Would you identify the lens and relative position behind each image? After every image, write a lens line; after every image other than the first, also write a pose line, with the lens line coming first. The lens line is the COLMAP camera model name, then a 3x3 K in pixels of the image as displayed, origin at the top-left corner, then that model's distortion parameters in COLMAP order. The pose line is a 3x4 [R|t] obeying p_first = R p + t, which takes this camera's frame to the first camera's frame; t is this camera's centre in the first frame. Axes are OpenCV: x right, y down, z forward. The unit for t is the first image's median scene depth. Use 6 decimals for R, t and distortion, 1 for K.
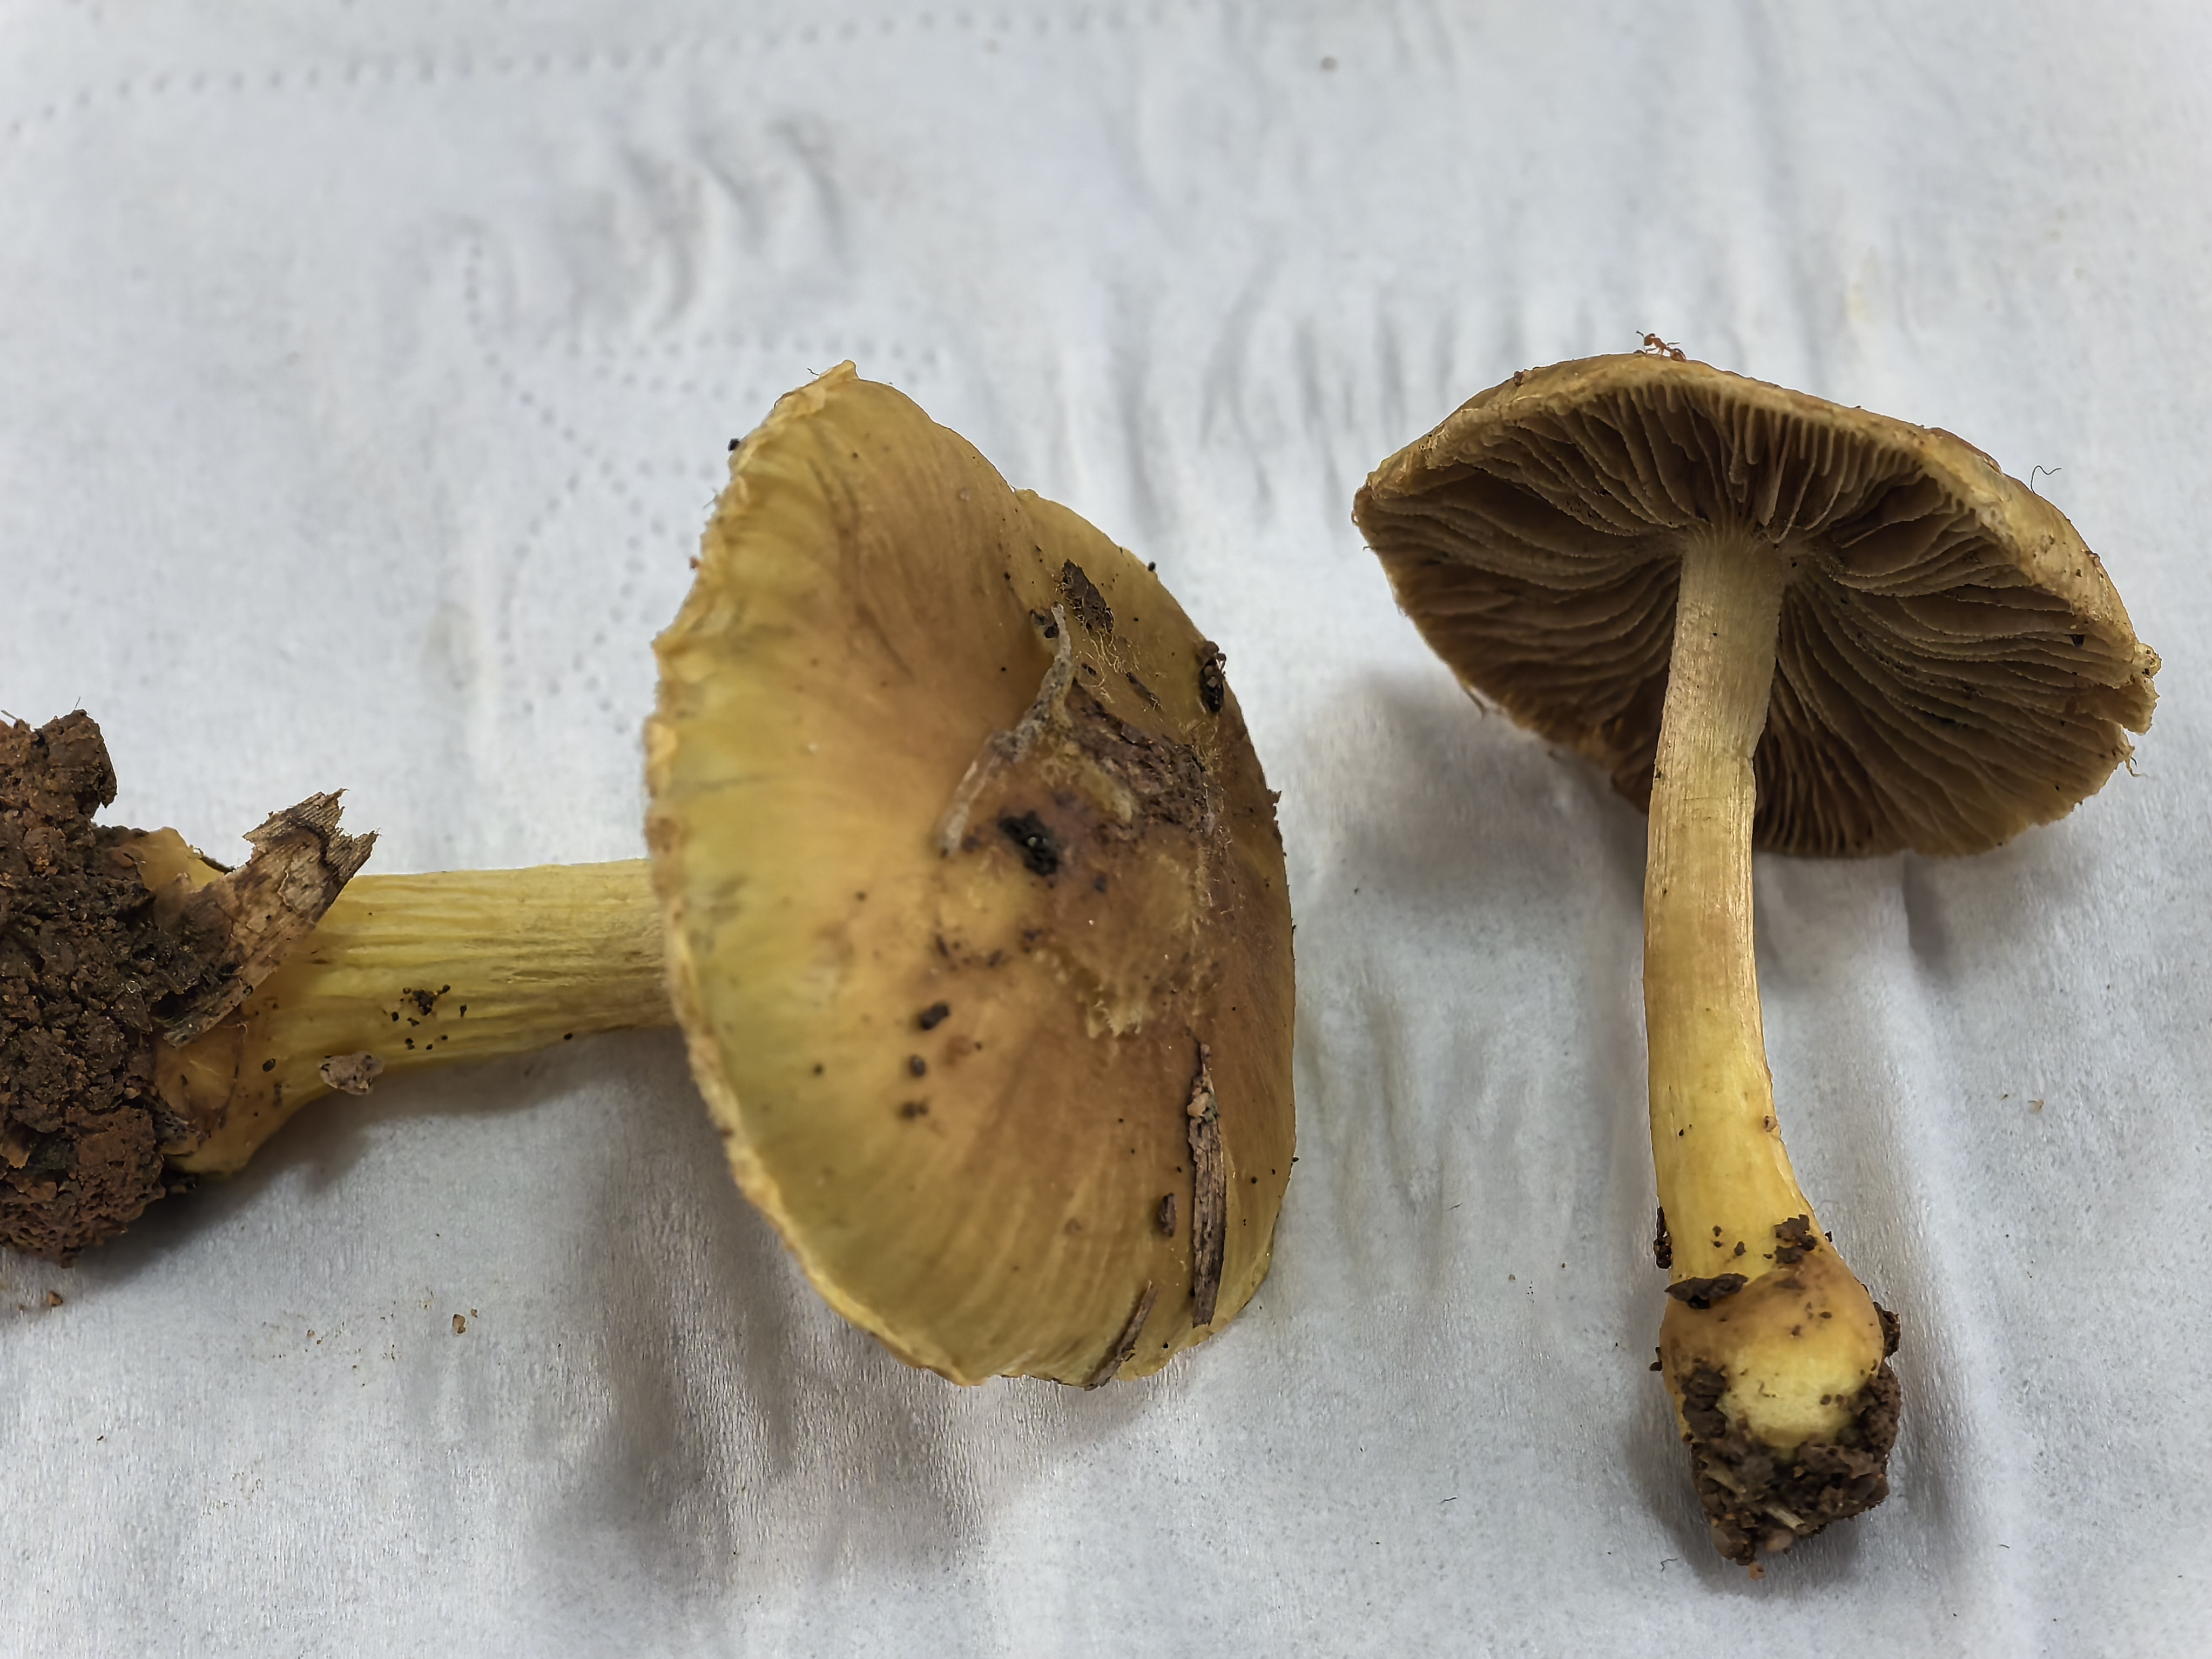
lens RADIAL K [[6177.2, 0, 1106.0], [0, 6177.2, 829.5], [0, 0, 1]] dist [-0.298947, 5.576910]
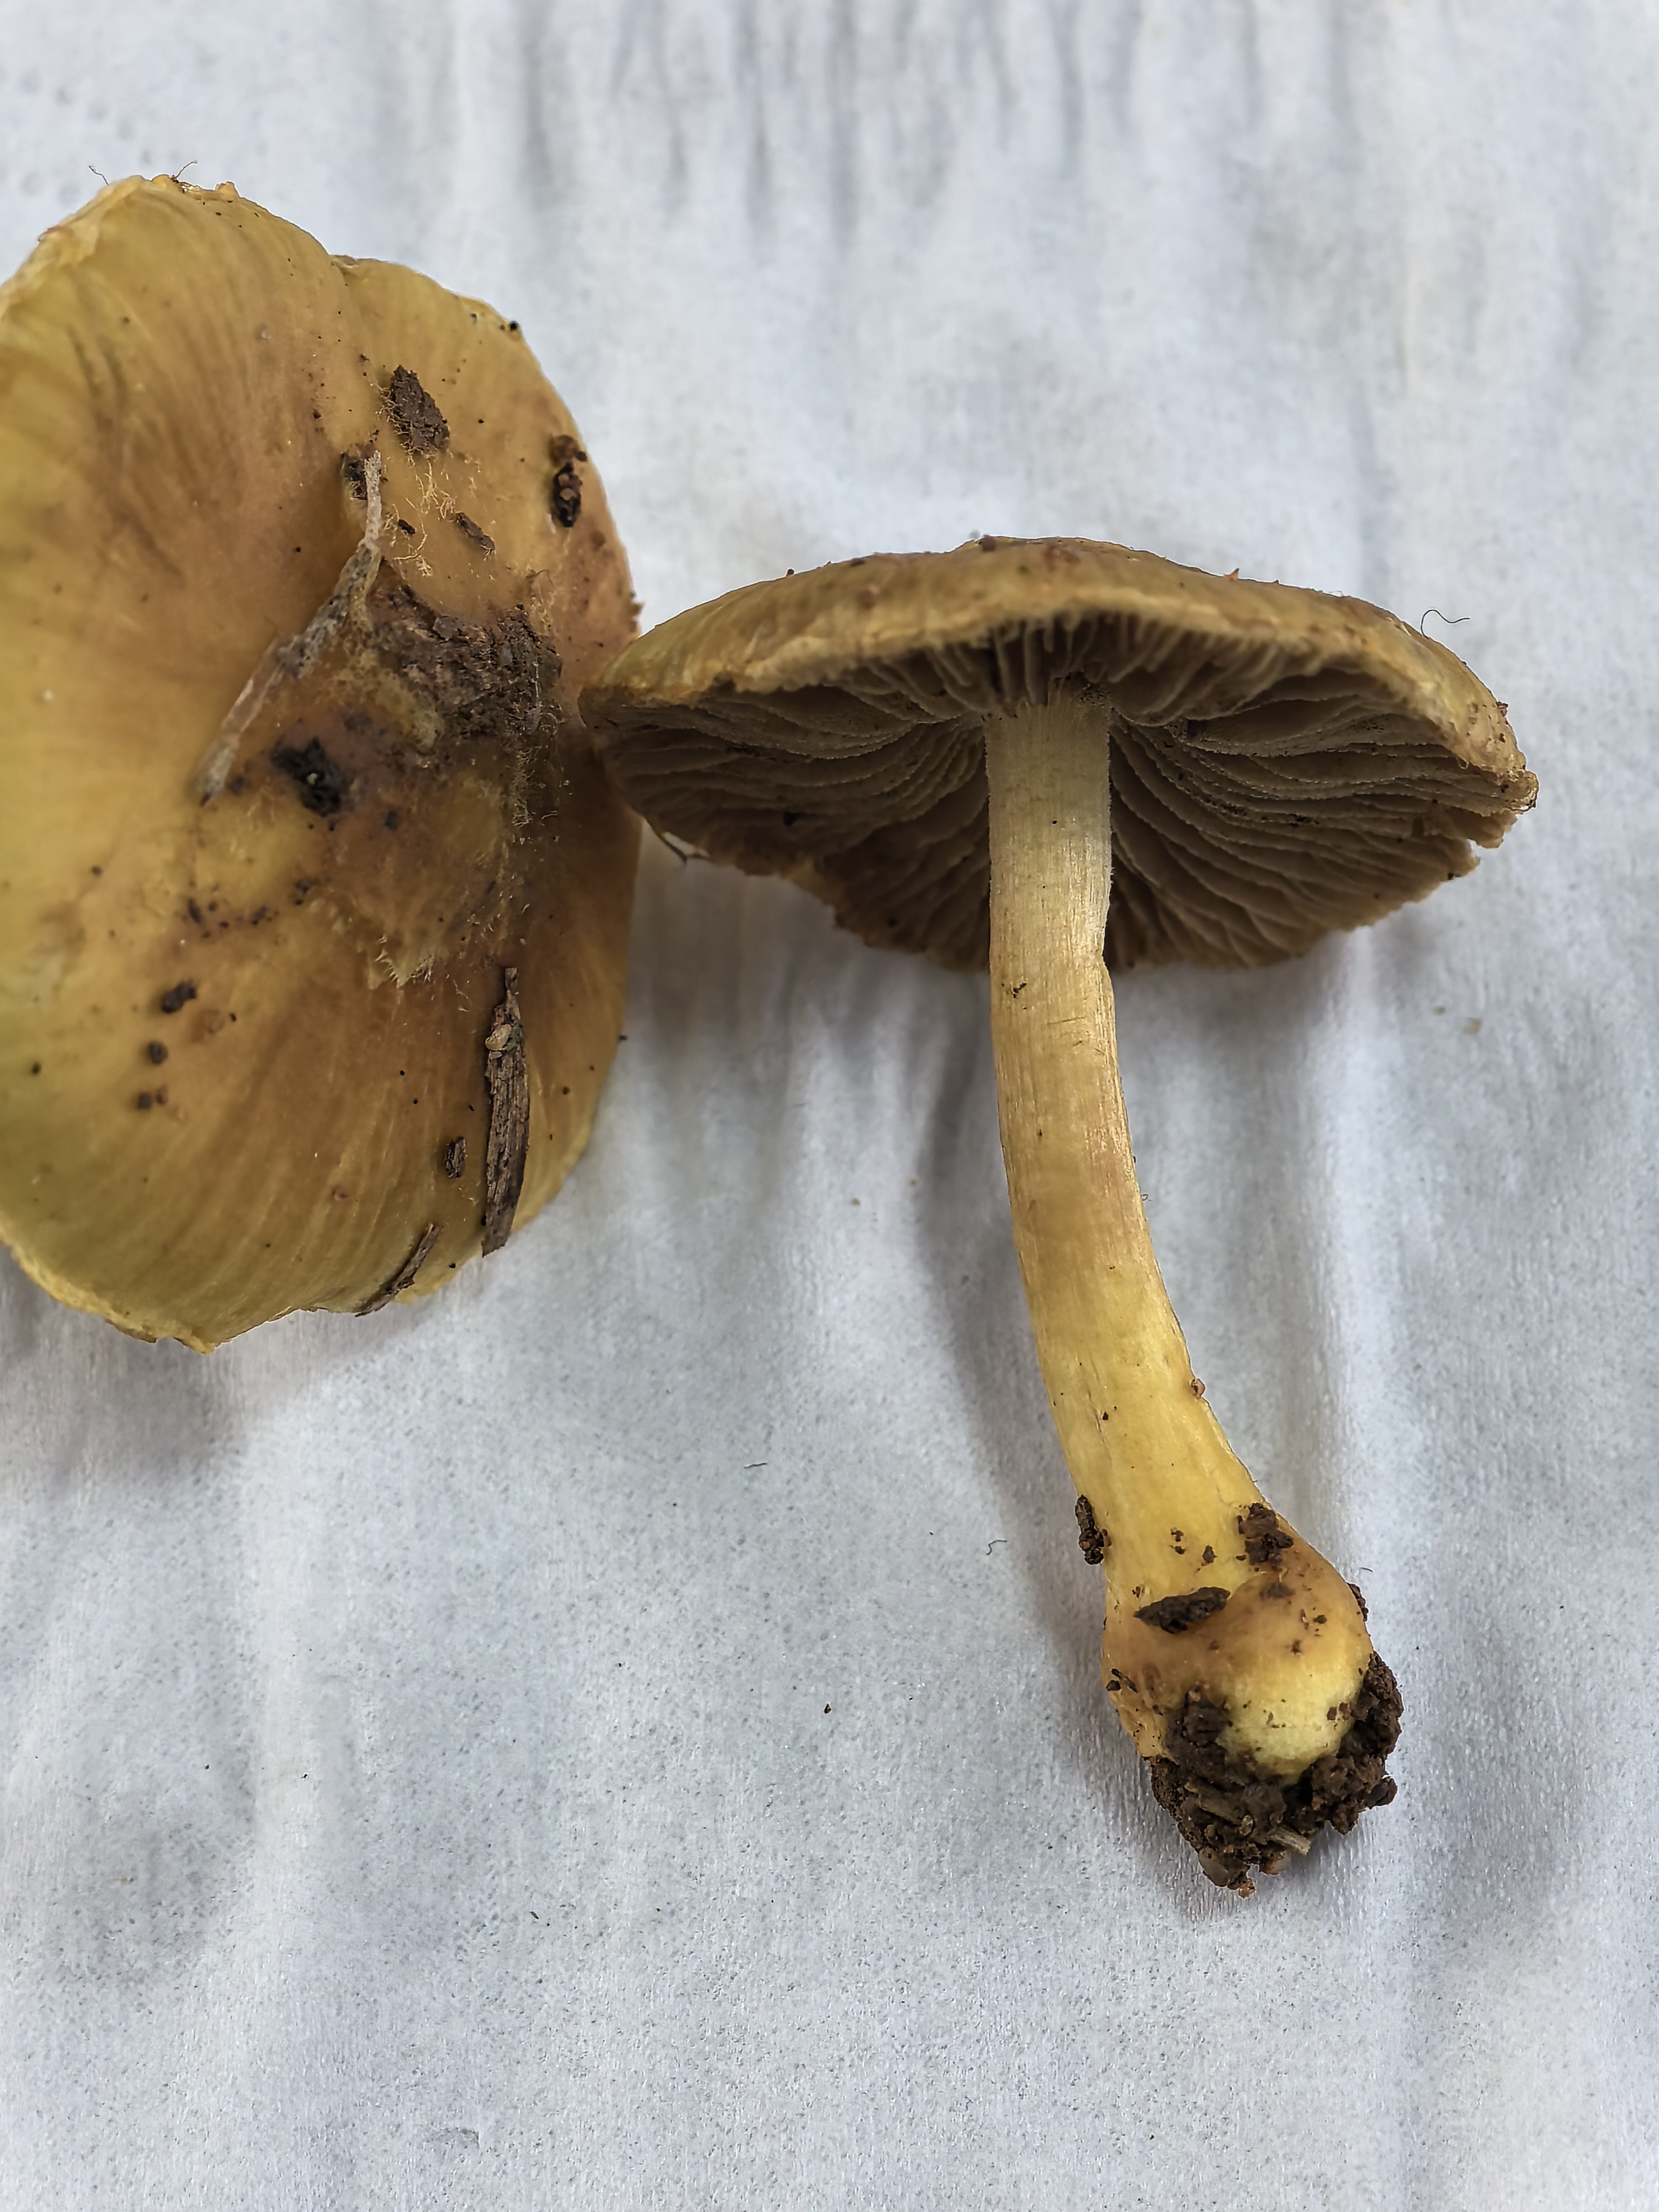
lens RADIAL K [[6177.2, 0, 829.5], [0, 6177.2, 1106.0], [0, 0, 1]] dist [-0.298947, 5.576910]
pose [[0.997014, 0.075098, 0.017984, 0.046962], [-0.077098, 0.954907, 0.286721, -0.201771], [0.004359, -0.287251, 0.957845, 0.160220]]
